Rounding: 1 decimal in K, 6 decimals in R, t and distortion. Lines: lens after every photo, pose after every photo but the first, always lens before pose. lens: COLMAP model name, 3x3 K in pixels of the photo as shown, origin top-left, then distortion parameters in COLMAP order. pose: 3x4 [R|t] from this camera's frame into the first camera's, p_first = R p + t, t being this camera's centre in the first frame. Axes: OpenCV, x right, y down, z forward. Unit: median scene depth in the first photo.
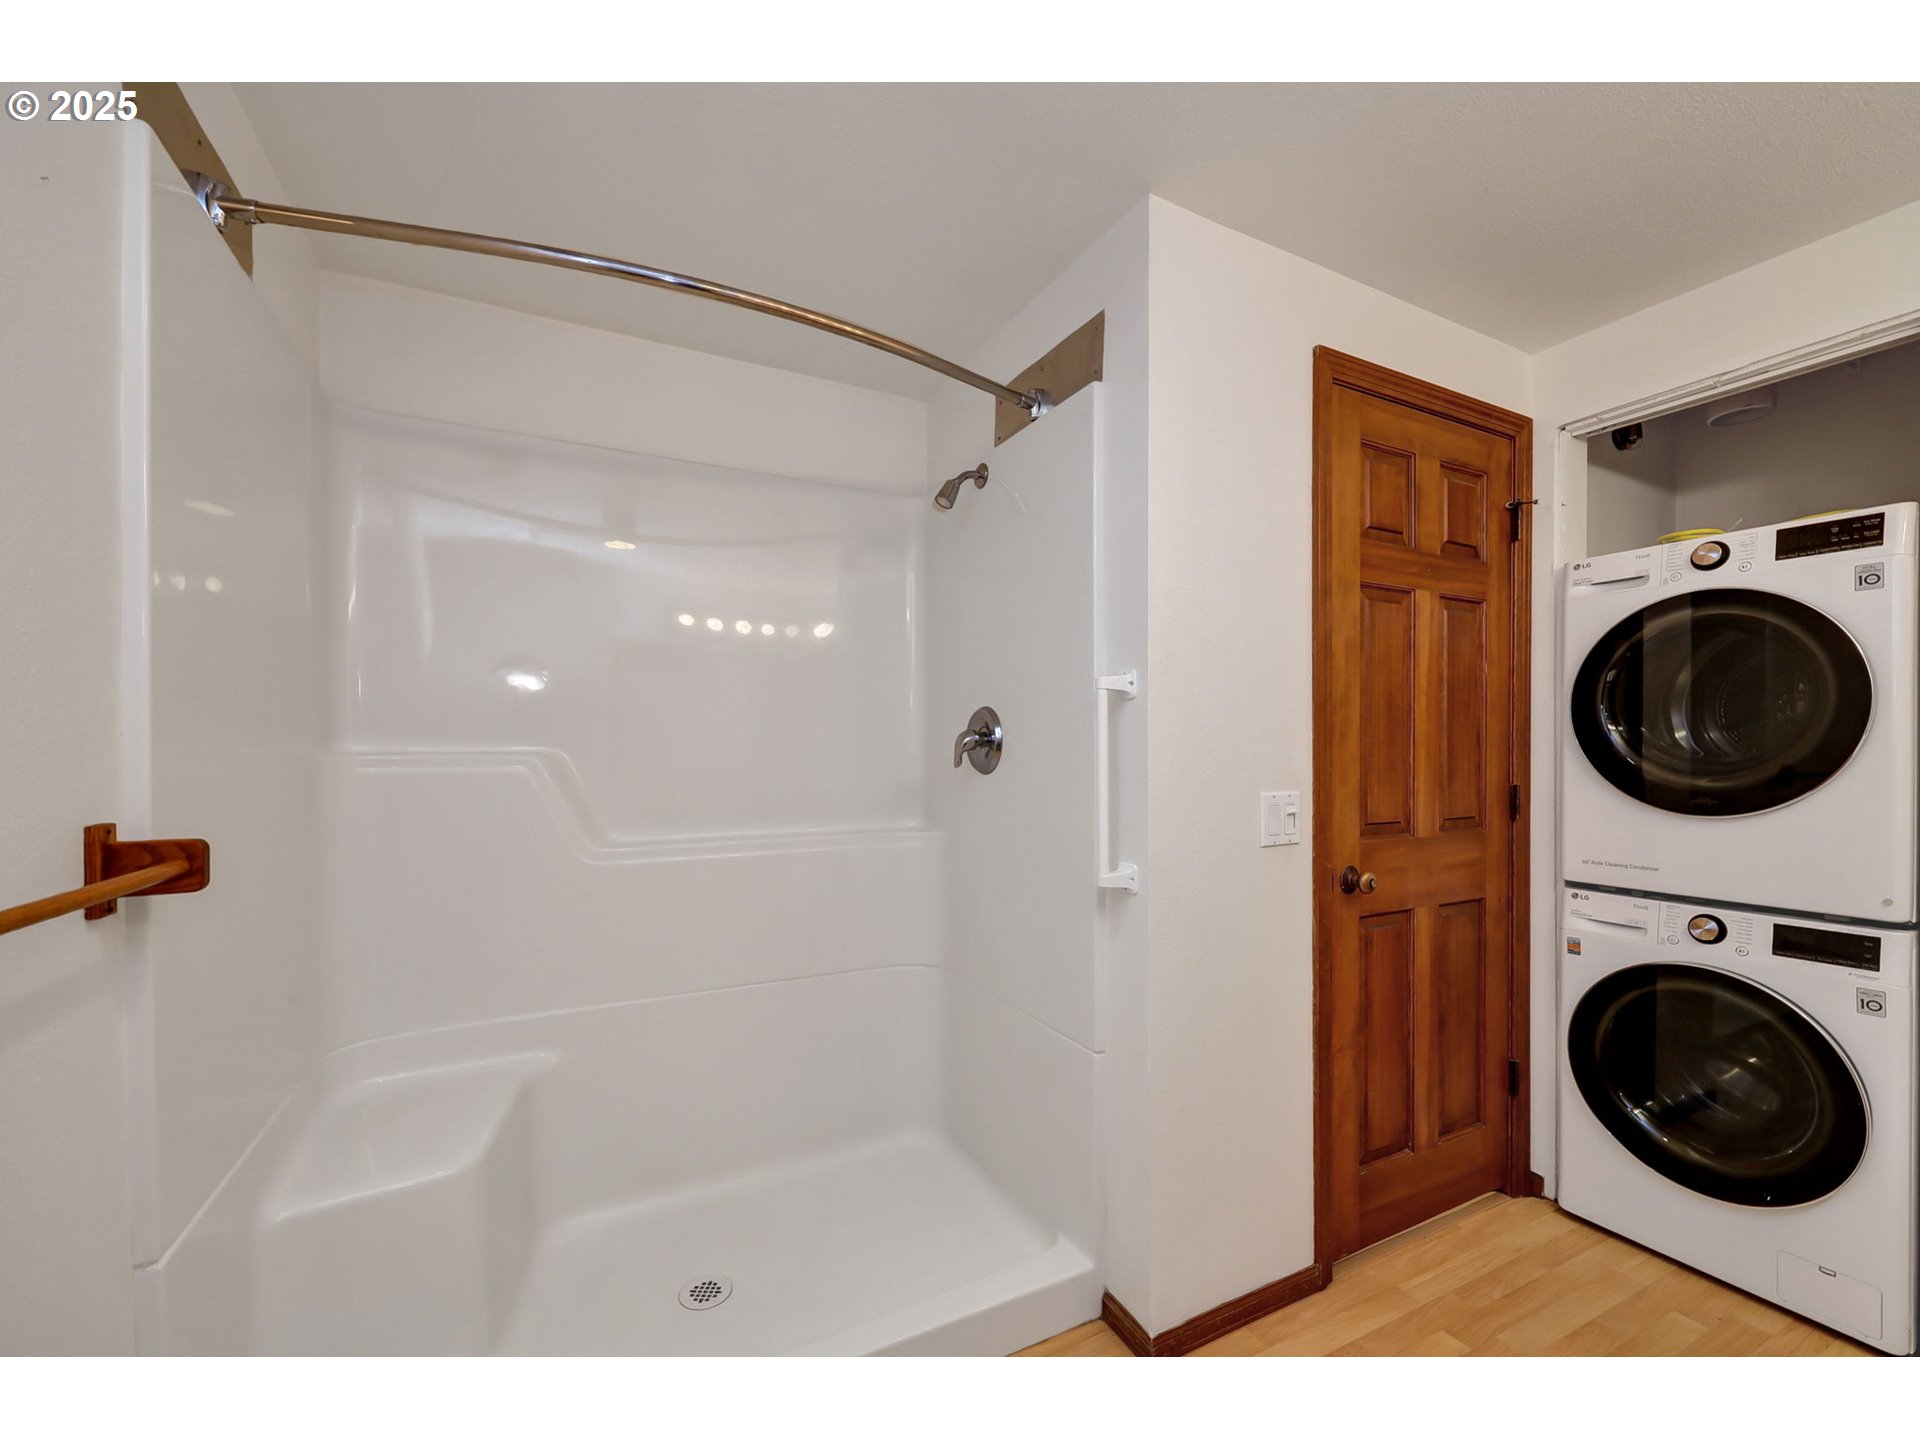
lens RADIAL K [[798.2, 0, 962.2], [0, 798.2, 736.2], [0, 0, 1]] dist [0.001484, -0.000865]
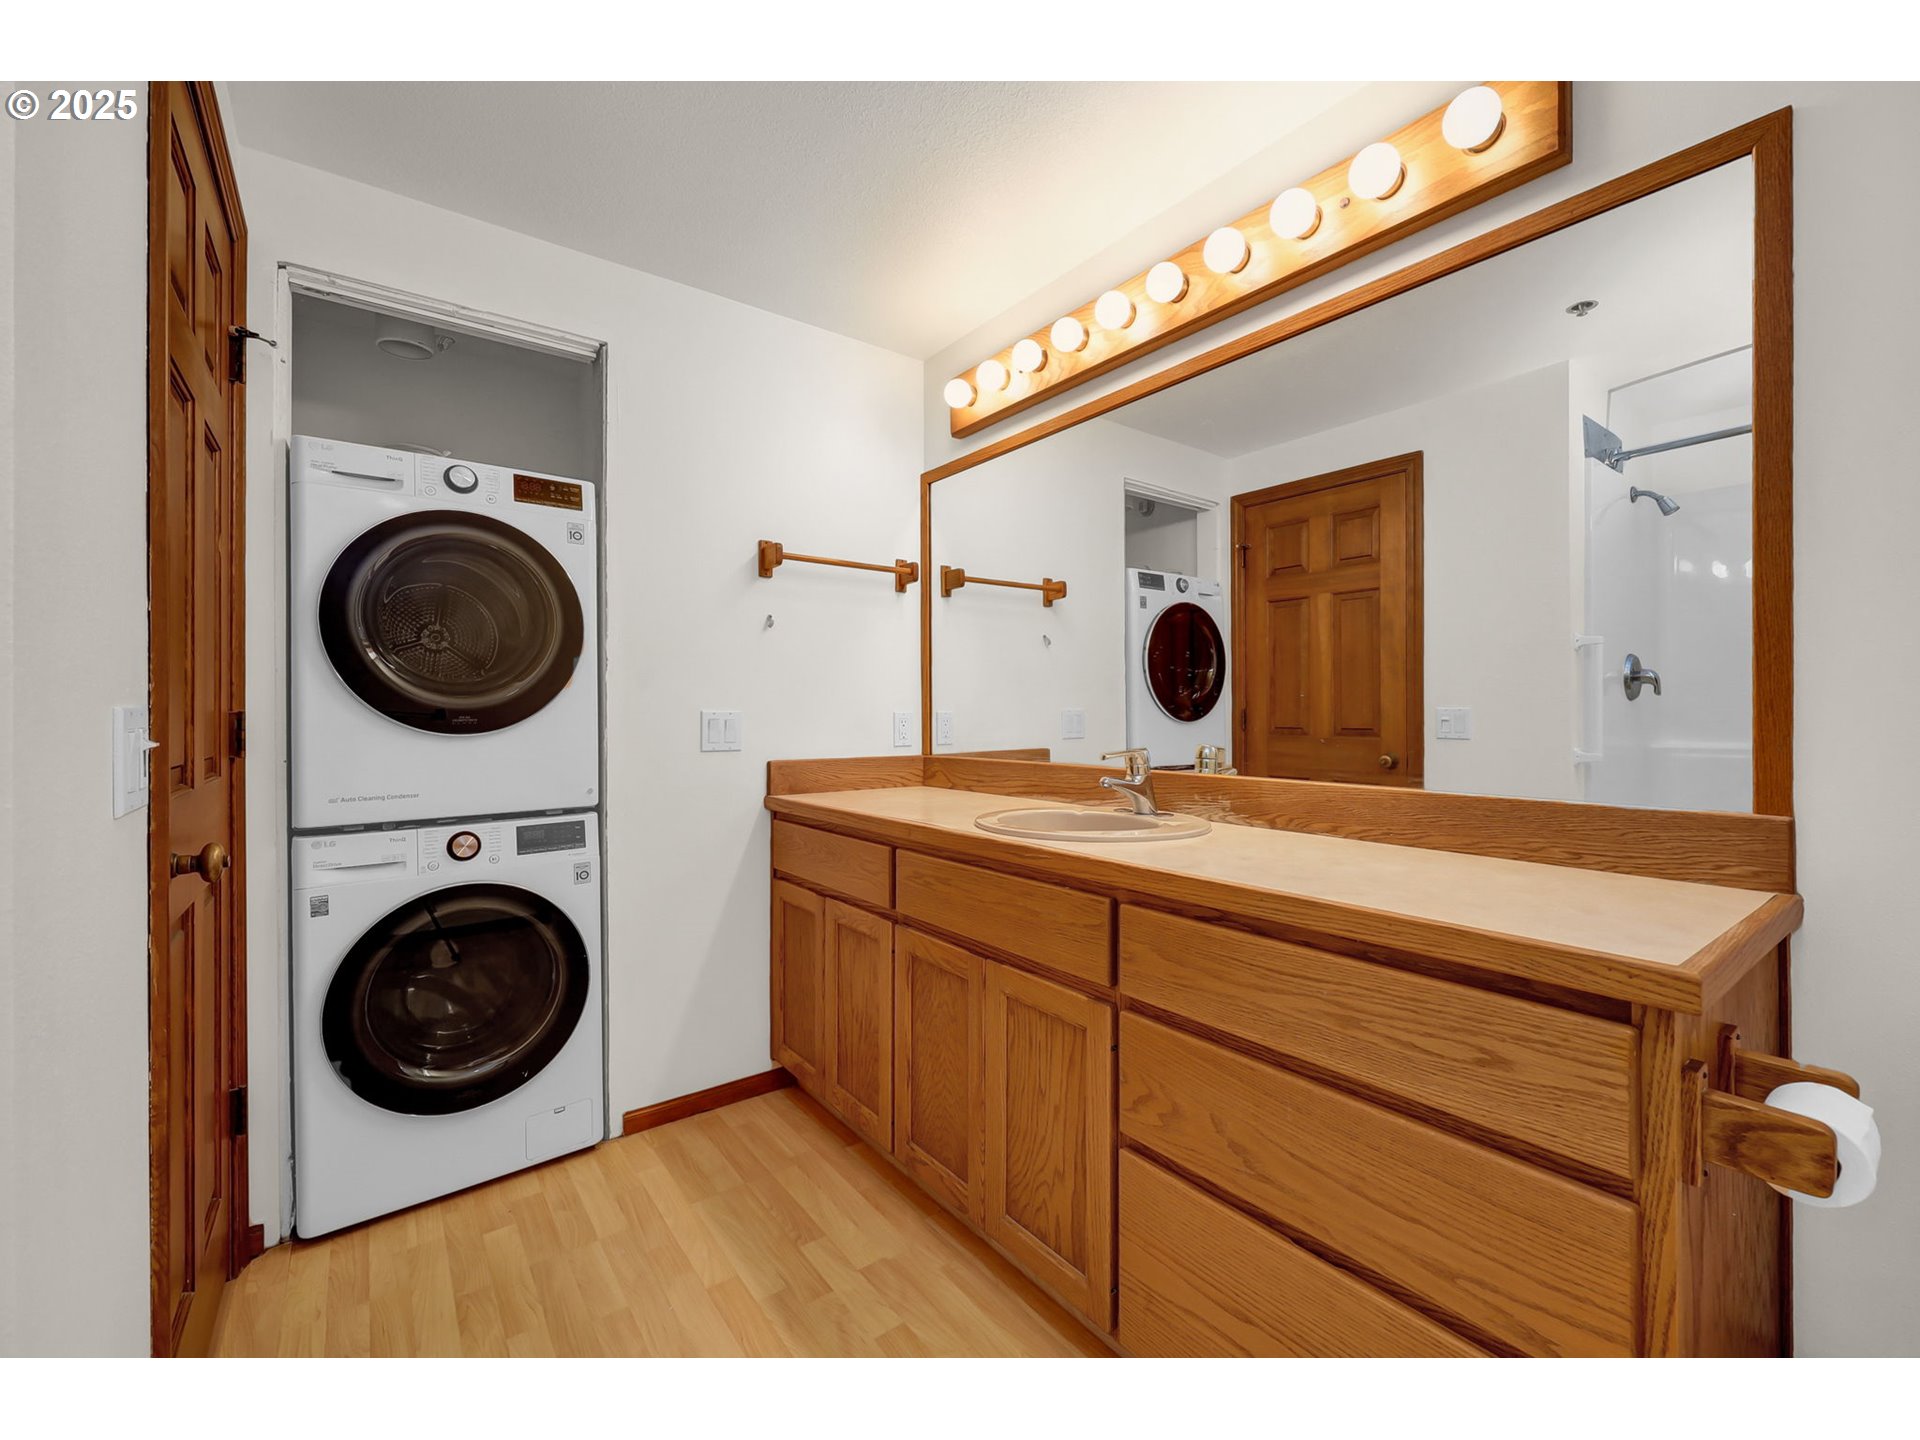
lens RADIAL K [[798.2, 0, 957.9], [0, 798.2, 704.8], [0, 0, 1]] dist [0.001484, -0.000865]
pose [[-0.175199, 0.010672, 0.984475, -0.175034], [-0.000218, 0.999941, -0.010878, 0.073460], [-0.984533, -0.002120, -0.175186, 0.562282]]
